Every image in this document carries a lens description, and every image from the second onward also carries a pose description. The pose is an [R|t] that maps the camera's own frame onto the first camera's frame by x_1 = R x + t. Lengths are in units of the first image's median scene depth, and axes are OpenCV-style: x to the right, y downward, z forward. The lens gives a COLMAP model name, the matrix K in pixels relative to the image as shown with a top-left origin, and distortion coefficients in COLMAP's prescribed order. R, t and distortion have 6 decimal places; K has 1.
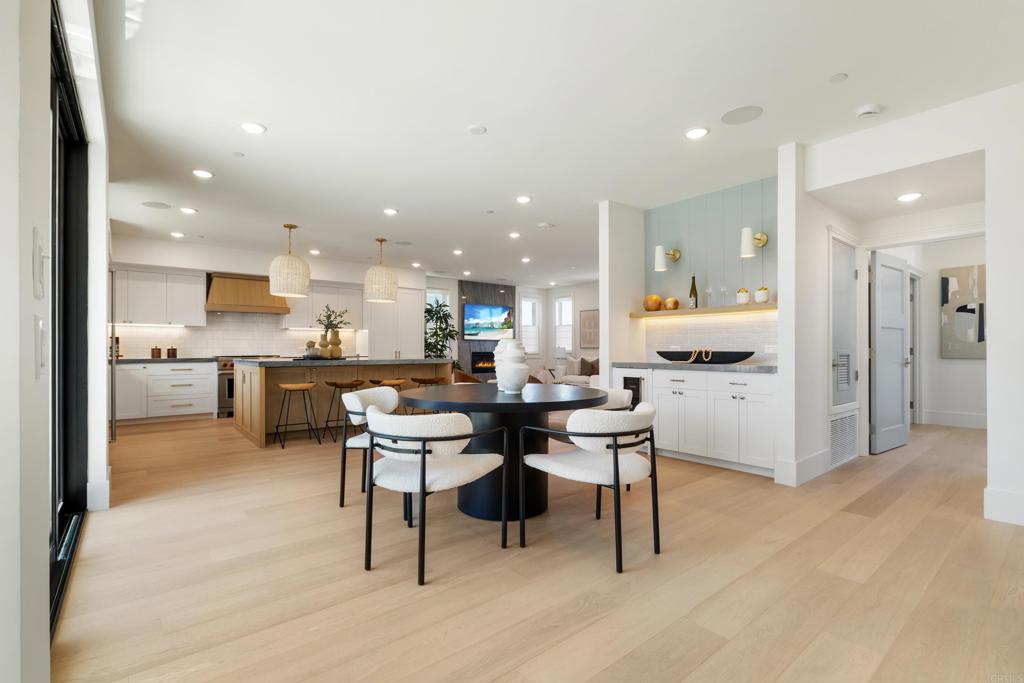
lens RADIAL K [[462.7, 0, 510.8], [0, 462.7, 347.5], [0, 0, 1]] dist [-0.002699, -0.000219]
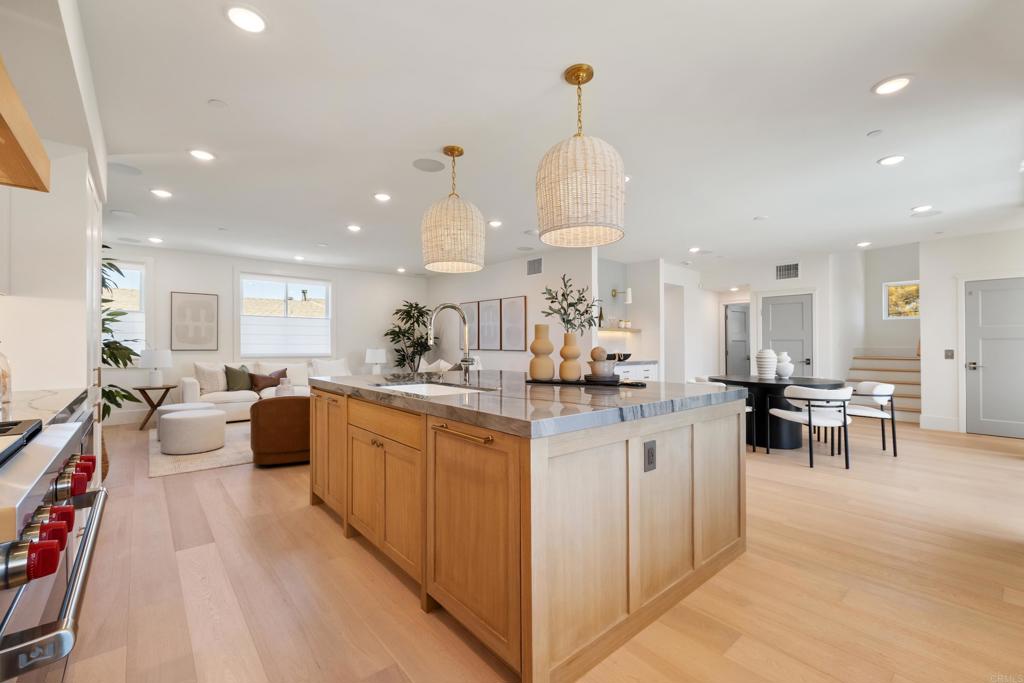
lens RADIAL K [[432.1, 0, 505.9], [0, 432.1, 347.3], [0, 0, 1]] dist [0.003578, 0.000229]
pose [[-0.021807, -0.005199, 0.999749, -0.734051], [-0.004920, 0.999975, 0.005093, -0.014365], [-0.999750, -0.004807, -0.021832, 0.911284]]
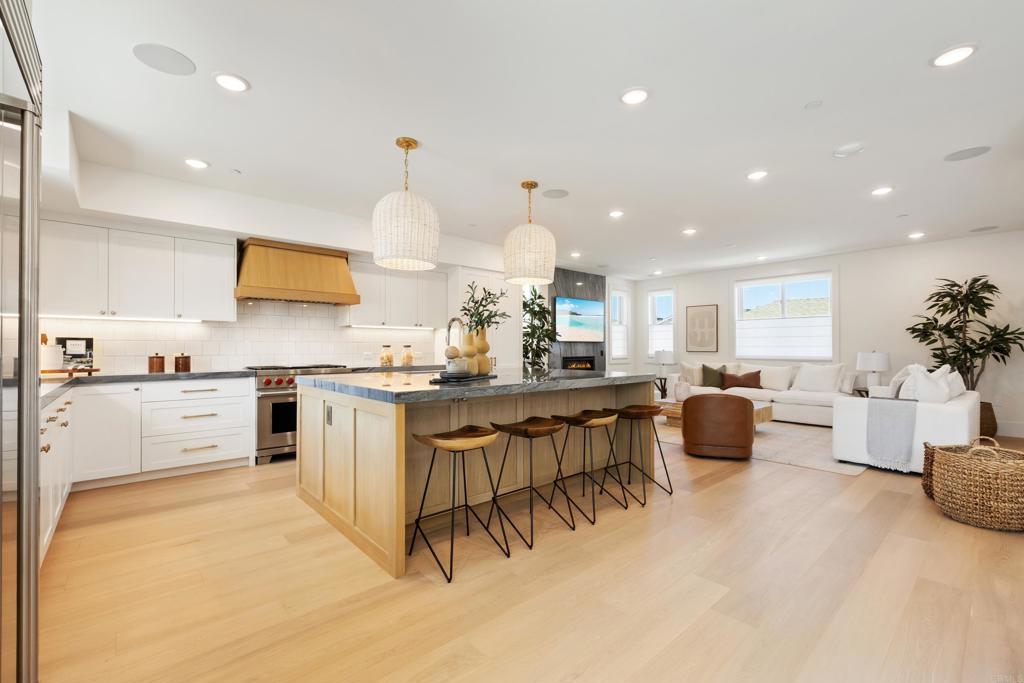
lens RADIAL K [[434.9, 0, 512.6], [0, 434.9, 344.7], [0, 0, 1]] dist [0.000967, 0.000382]
pose [[0.998982, 0.001025, 0.045092, -0.316963], [-0.000774, 0.999984, -0.005579, -0.011005], [-0.045097, 0.005539, 0.998967, 0.395222]]
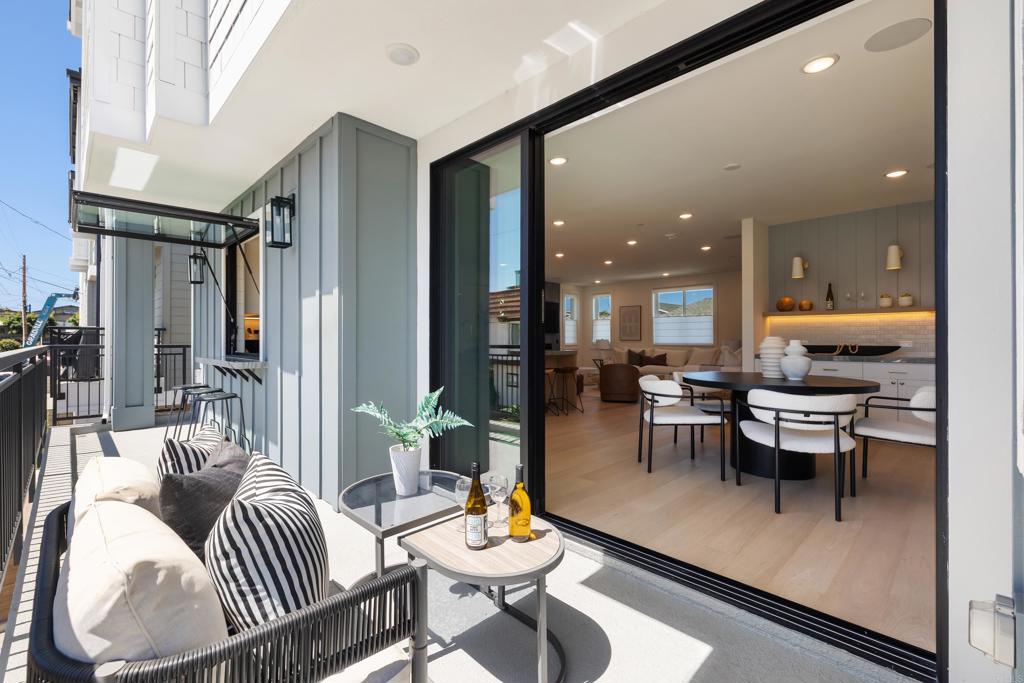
lens RADIAL K [[448.6, 0, 488.3], [0, 448.6, 336.7], [0, 0, 1]] dist [0.001313, 0.000213]
pose [[0.997617, 0.001727, 0.068966, -0.385922], [-0.001524, 0.999994, -0.003007, -0.006285], [-0.068971, 0.002895, 0.997614, -0.073102]]
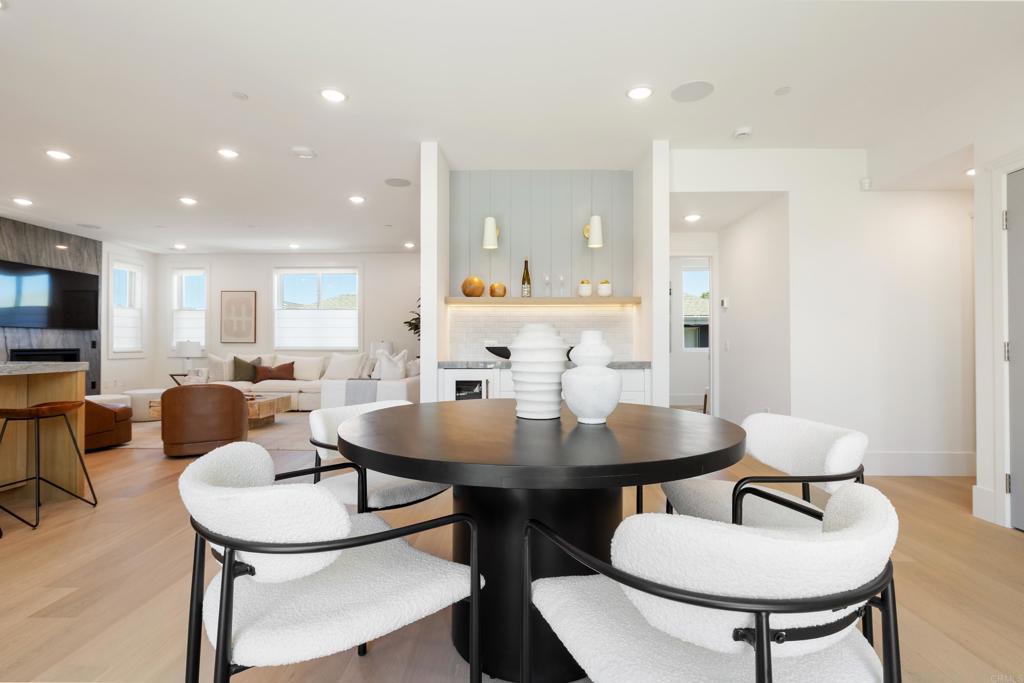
lens RADIAL K [[484.7, 0, 512.0], [0, 484.7, 341.5], [0, 0, 1]] dist [-0.003793, -0.000633]
pose [[0.646197, 0.006858, 0.763140, -0.210463], [-0.003786, 0.999976, -0.005781, 0.002302], [-0.763162, 0.000847, 0.646207, 0.289615]]
